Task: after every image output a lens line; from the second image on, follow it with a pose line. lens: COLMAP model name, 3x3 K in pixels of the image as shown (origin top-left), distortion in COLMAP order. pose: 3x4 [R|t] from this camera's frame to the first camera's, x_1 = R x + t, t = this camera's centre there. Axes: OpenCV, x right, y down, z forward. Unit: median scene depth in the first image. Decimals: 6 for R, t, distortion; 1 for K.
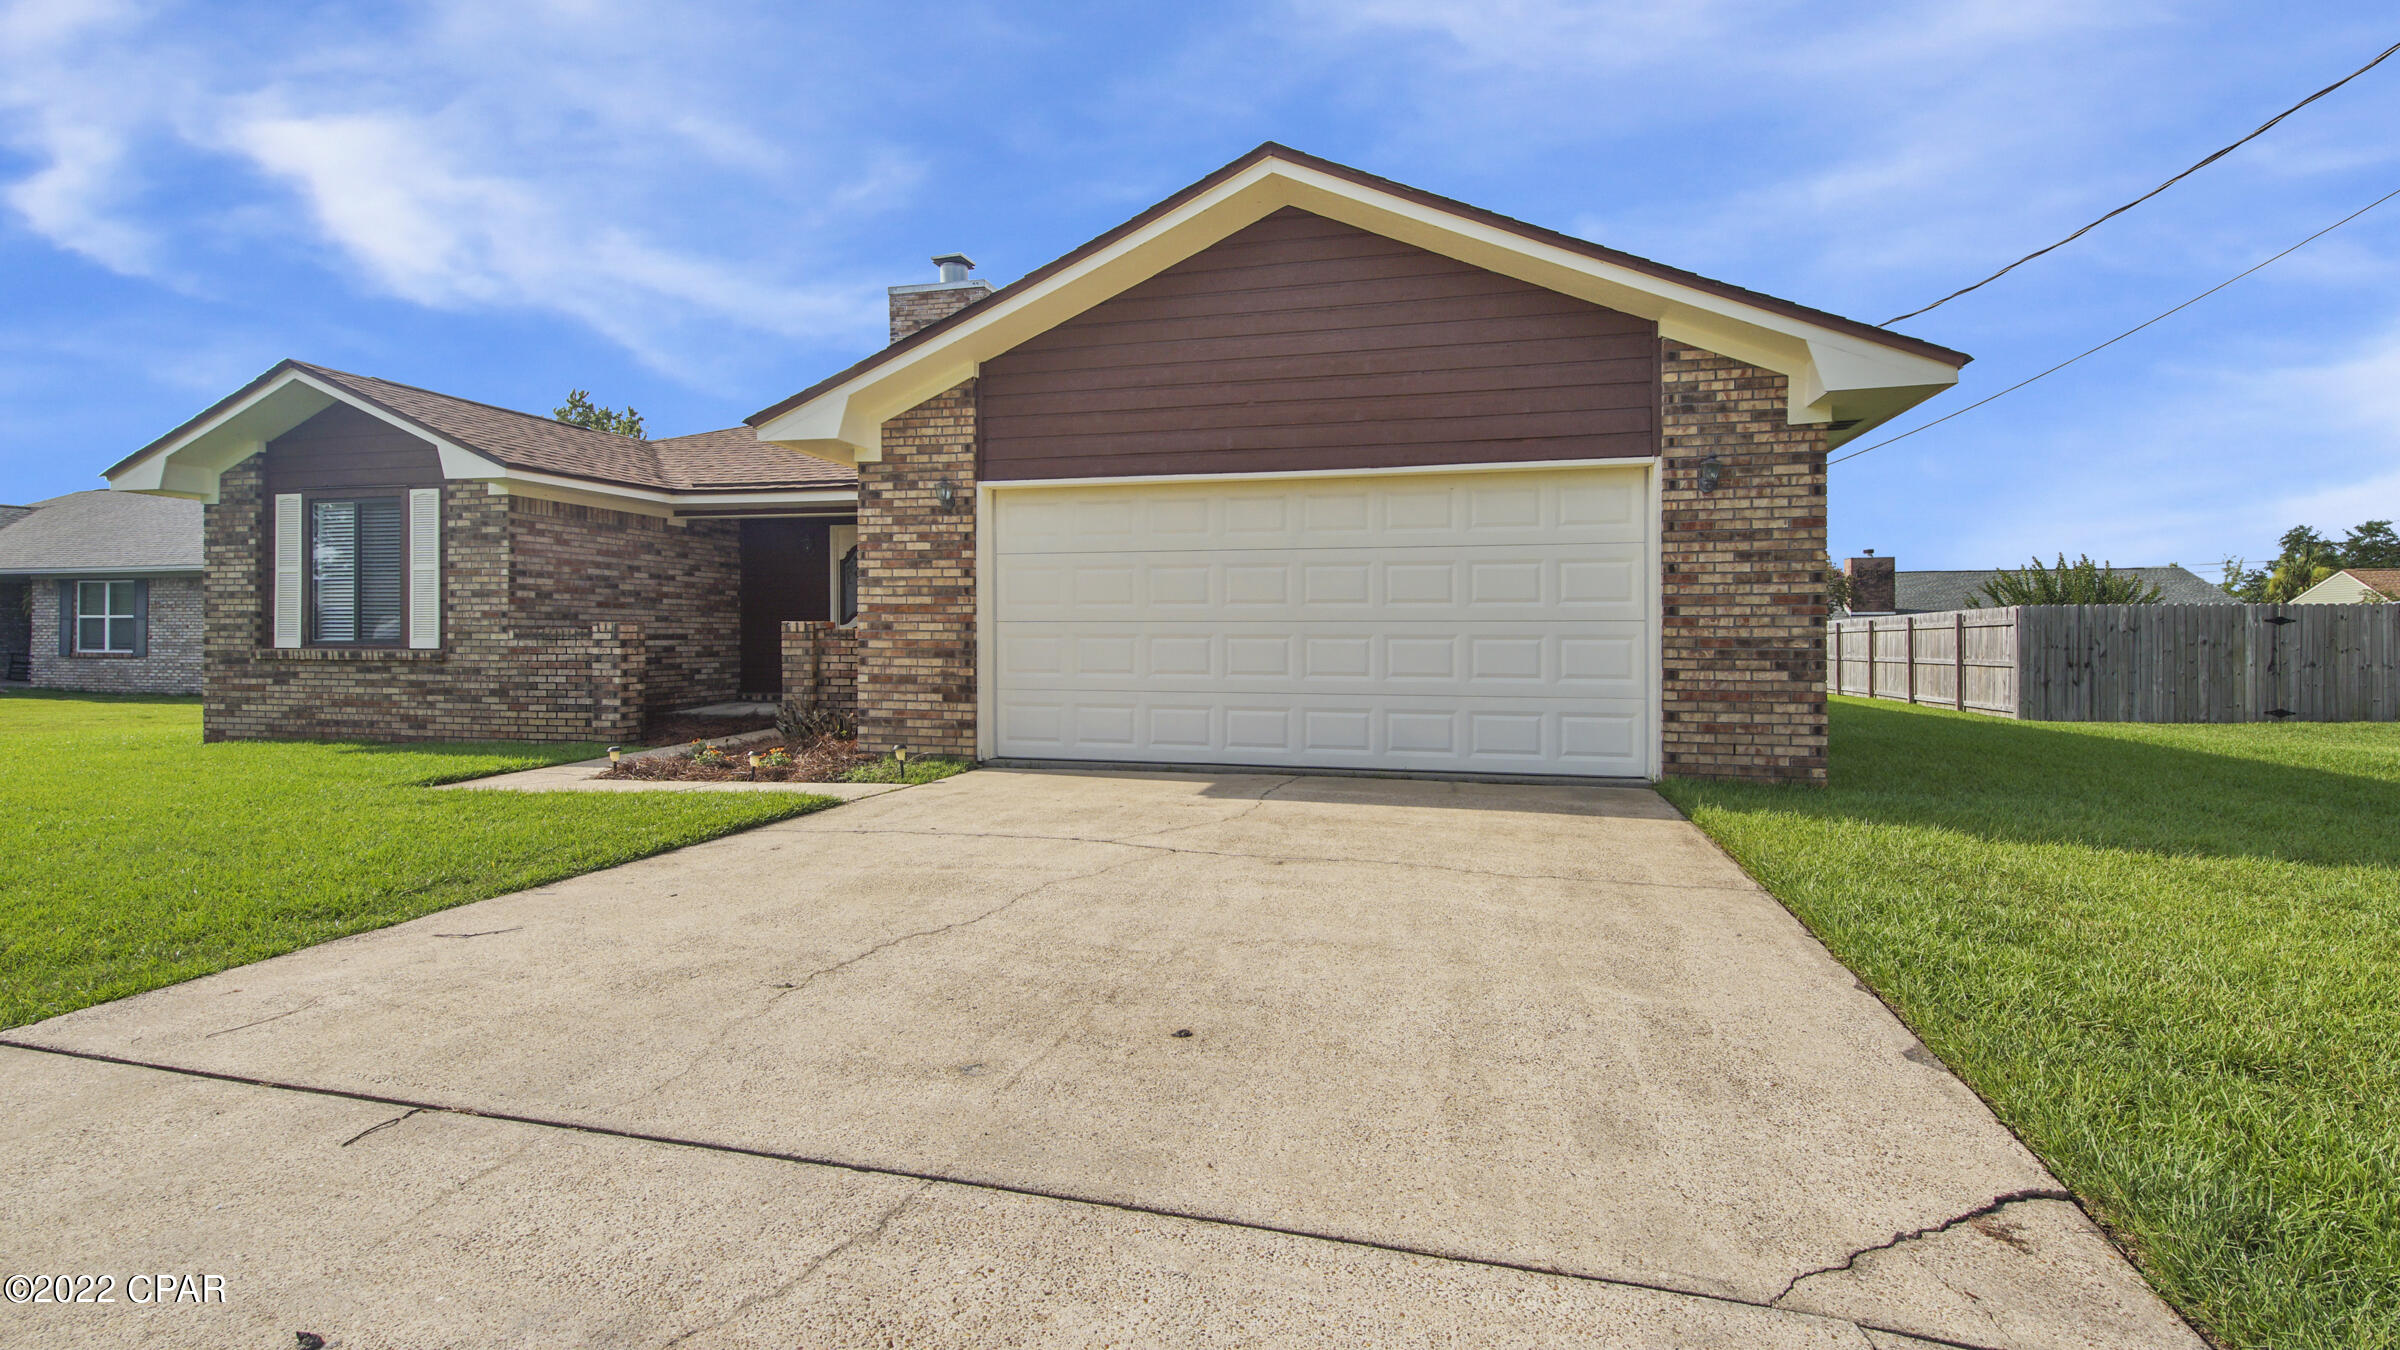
lens RADIAL K [[1055.7, 0, 1196.9], [0, 1055.7, 680.3], [0, 0, 1]] dist [0.041125, -0.019041]
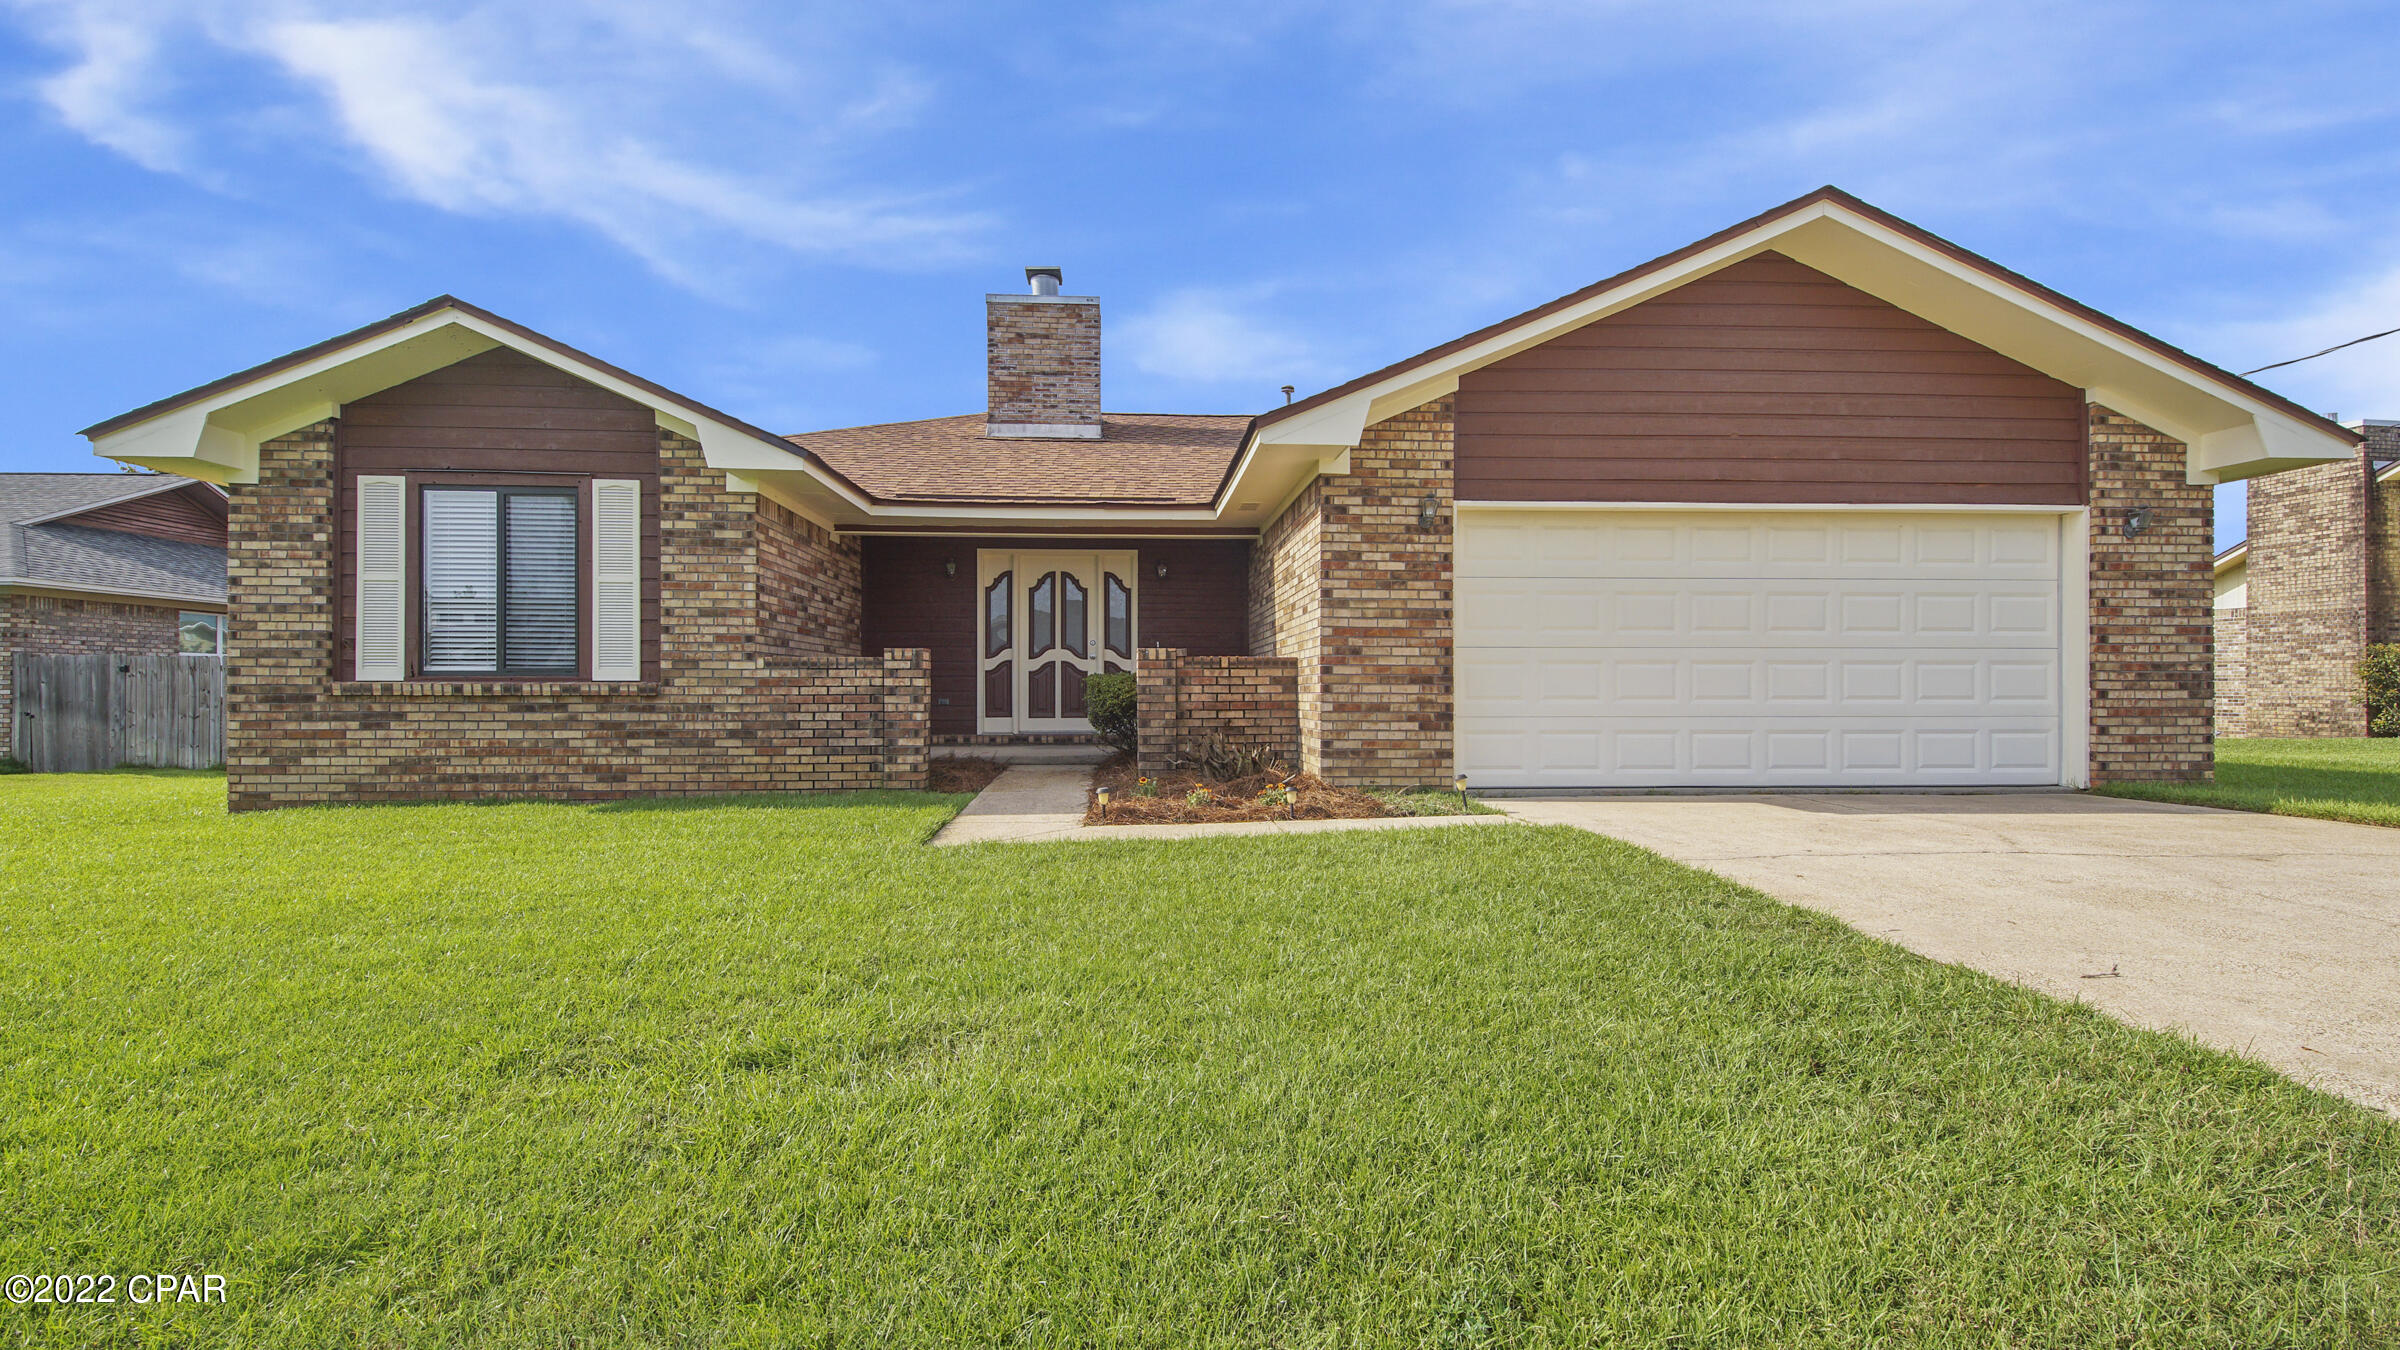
lens RADIAL K [[1090.1, 0, 1185.8], [0, 1090.1, 730.9], [0, 0, 1]] dist [0.029519, -0.013450]
pose [[0.953222, -0.013104, 0.301988, -0.737808], [0.013946, 0.999903, -0.000634, 0.018263], [-0.301951, 0.004816, 0.953311, 0.130061]]
